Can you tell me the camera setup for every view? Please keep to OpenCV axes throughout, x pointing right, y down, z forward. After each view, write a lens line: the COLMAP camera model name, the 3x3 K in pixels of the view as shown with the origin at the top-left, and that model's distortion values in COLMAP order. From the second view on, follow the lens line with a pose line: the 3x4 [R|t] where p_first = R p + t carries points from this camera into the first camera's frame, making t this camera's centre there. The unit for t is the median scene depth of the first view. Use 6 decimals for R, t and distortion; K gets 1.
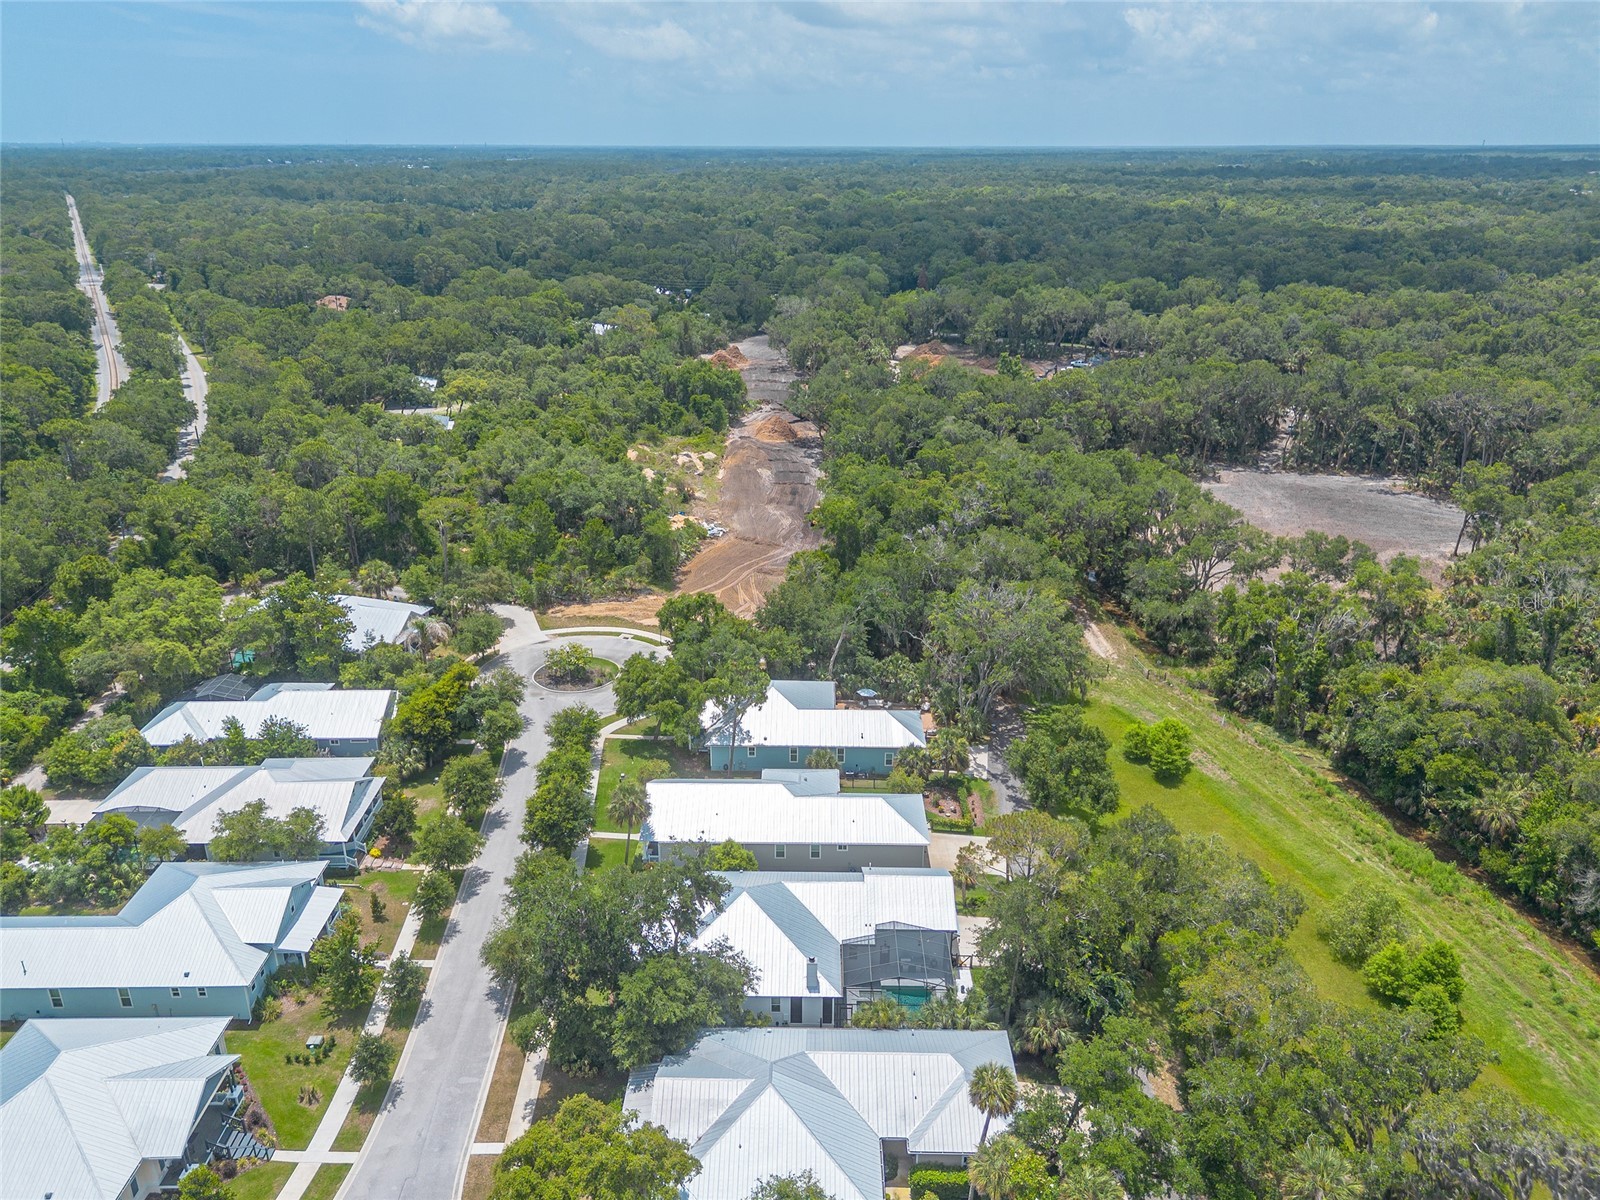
lens RADIAL K [[1124.6, 0, 794.0], [0, 1124.6, 573.6], [0, 0, 1]] dist [0.079741, -0.082161]
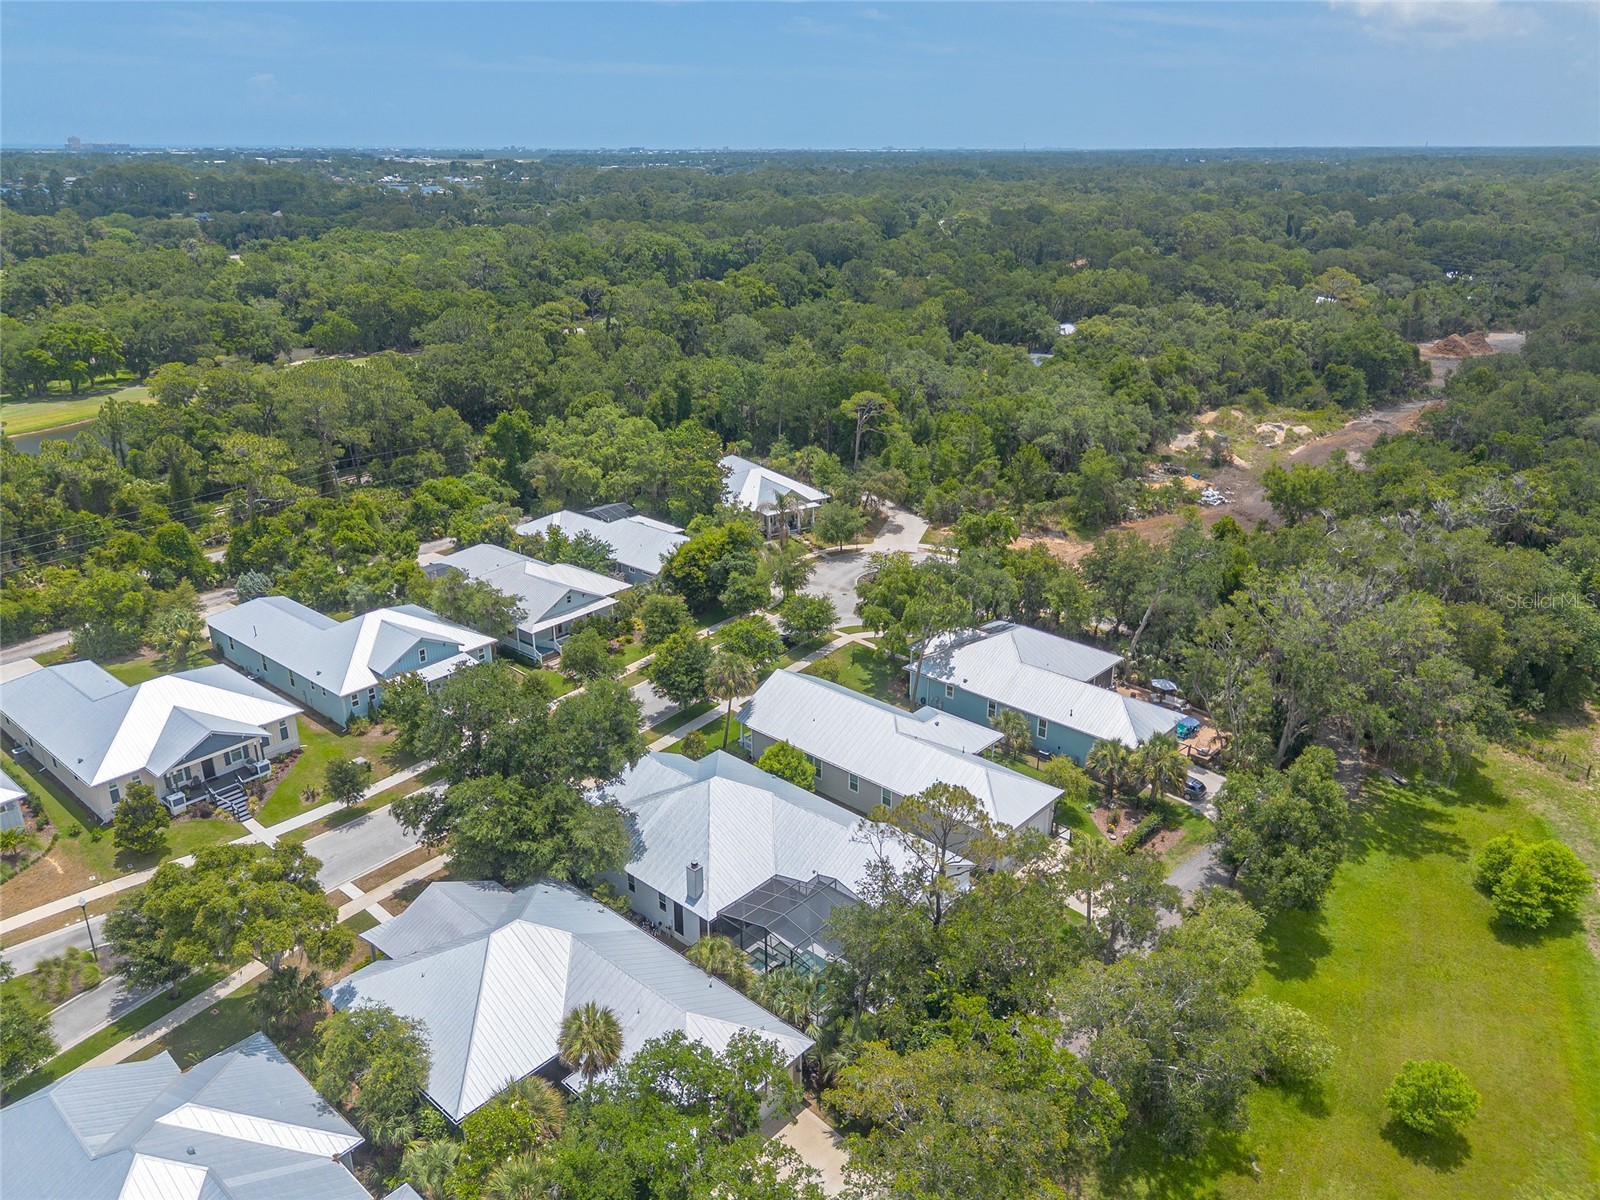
lens RADIAL K [[1155.8, 0, 800.0], [0, 1155.8, 600.0], [0, 0, 1]] dist [0.036798, -0.037050]
pose [[0.751008, 0.238516, -0.615708, 0.370294], [-0.232768, 0.968250, 0.091168, 0.039805], [0.617904, 0.074849, 0.782683, 0.255440]]
